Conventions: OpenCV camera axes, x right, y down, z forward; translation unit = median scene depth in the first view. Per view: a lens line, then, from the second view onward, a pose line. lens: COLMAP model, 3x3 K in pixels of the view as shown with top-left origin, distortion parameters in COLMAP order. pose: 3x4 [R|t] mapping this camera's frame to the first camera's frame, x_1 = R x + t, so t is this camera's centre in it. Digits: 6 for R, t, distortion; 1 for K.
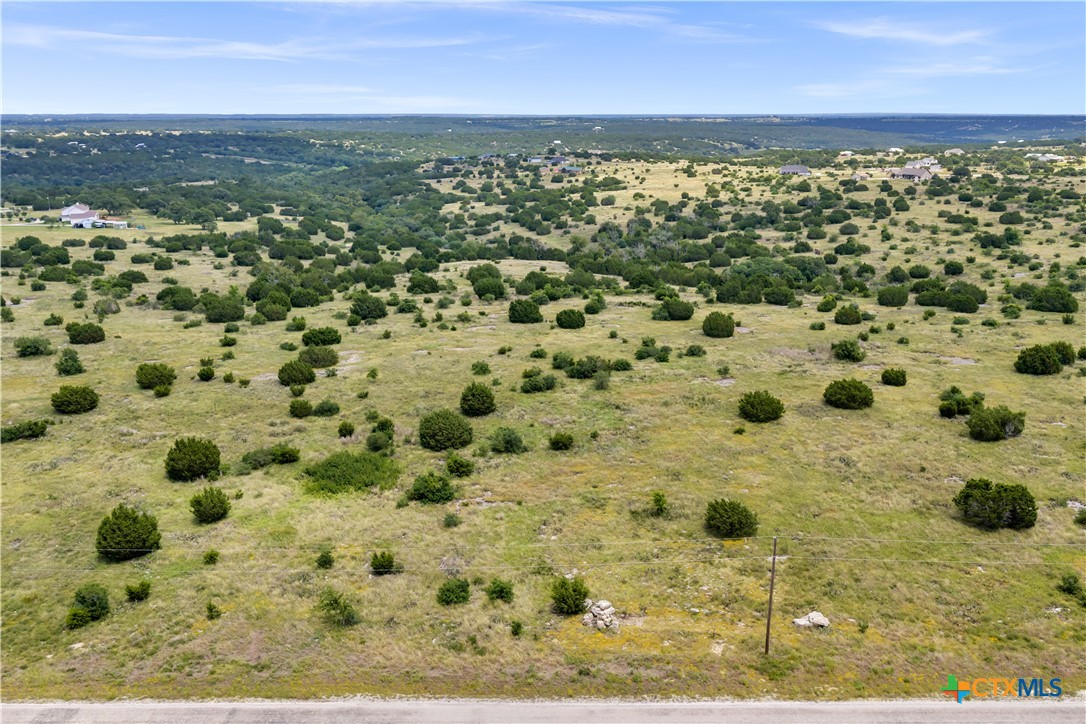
lens RADIAL K [[901.3, 0, 544.1], [0, 901.3, 369.3], [0, 0, 1]] dist [0.016757, -0.033716]
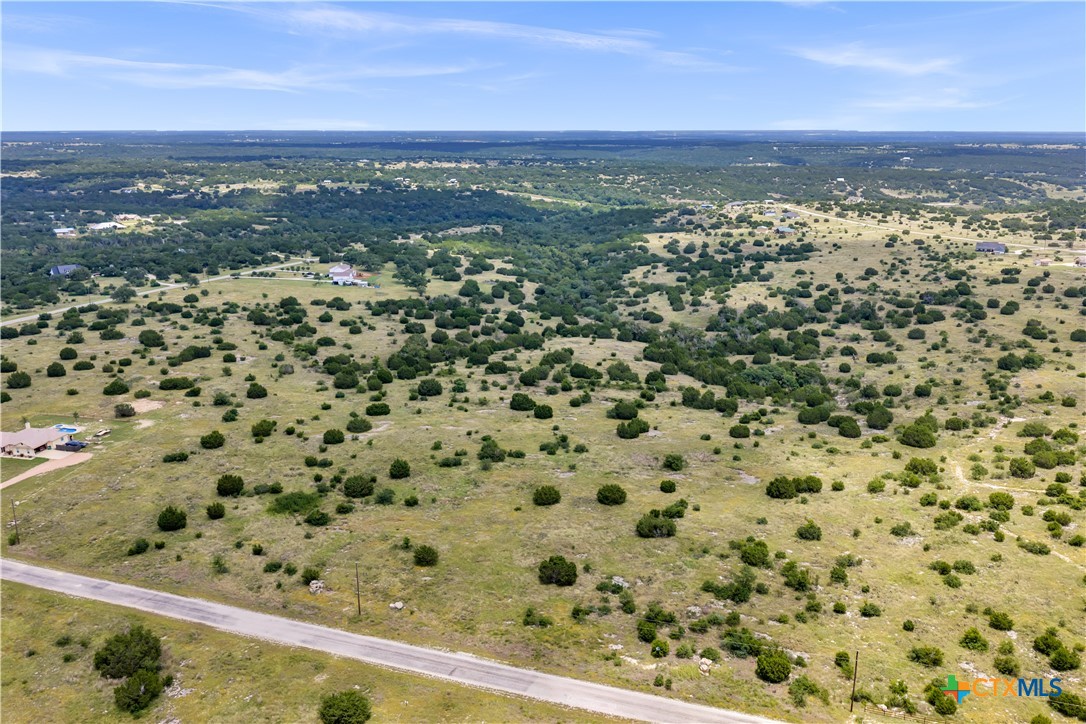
lens RADIAL K [[901.3, 0, 545.9], [0, 901.3, 371.5], [0, 0, 1]] dist [0.016757, -0.033716]
pose [[0.939413, 0.090789, -0.330546, 0.600071], [-0.094807, 0.995488, 0.003981, -0.149585], [0.329416, 0.027598, 0.943781, -0.435301]]
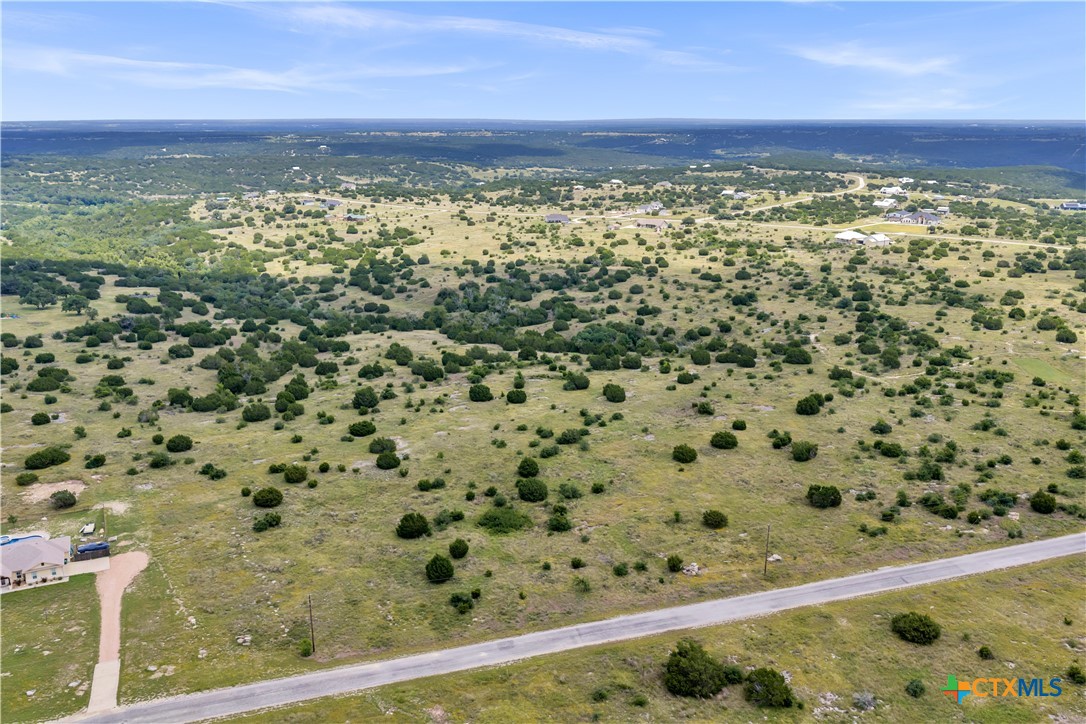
lens RADIAL K [[901.3, 0, 543.1], [0, 901.3, 354.7], [0, 0, 1]] dist [0.016757, -0.033716]
pose [[0.951070, -0.077230, 0.299167, -0.431884], [0.083076, 0.996520, -0.006852, -0.130340], [-0.297596, 0.031371, 0.954176, -0.496423]]
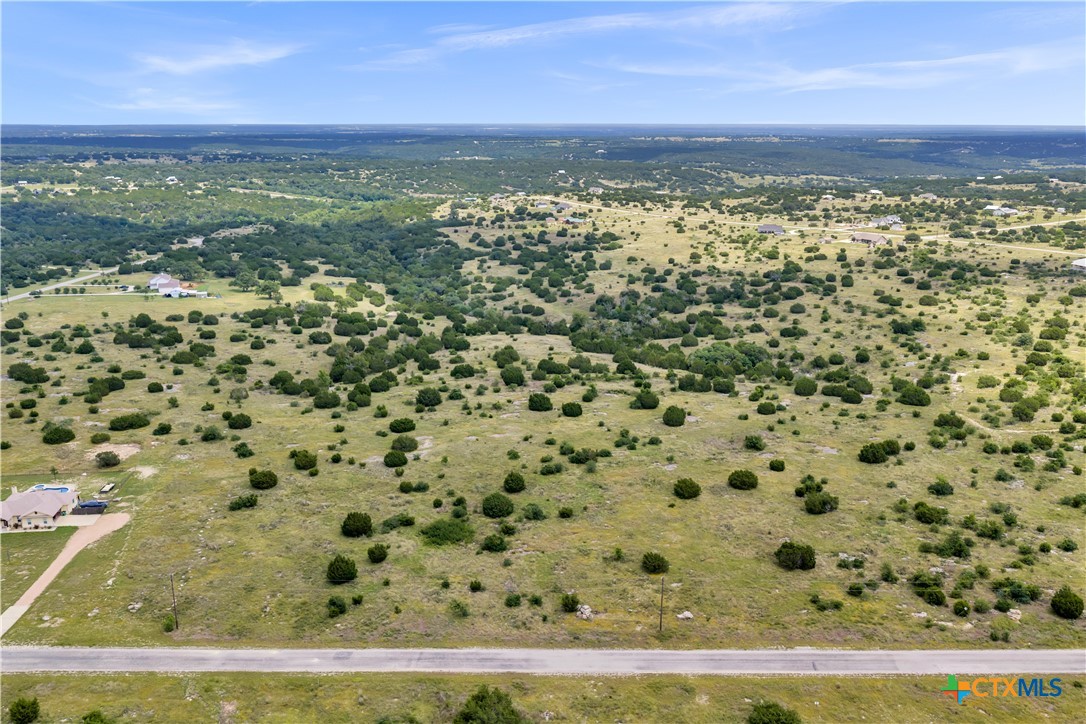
lens RADIAL K [[901.3, 0, 544.3], [0, 901.3, 363.1], [0, 0, 1]] dist [0.016757, -0.033716]
pose [[0.999982, 0.005231, -0.003055, -0.012809], [-0.005278, 0.999868, -0.015388, -0.127193], [0.002974, 0.015404, 0.999877, -0.513181]]
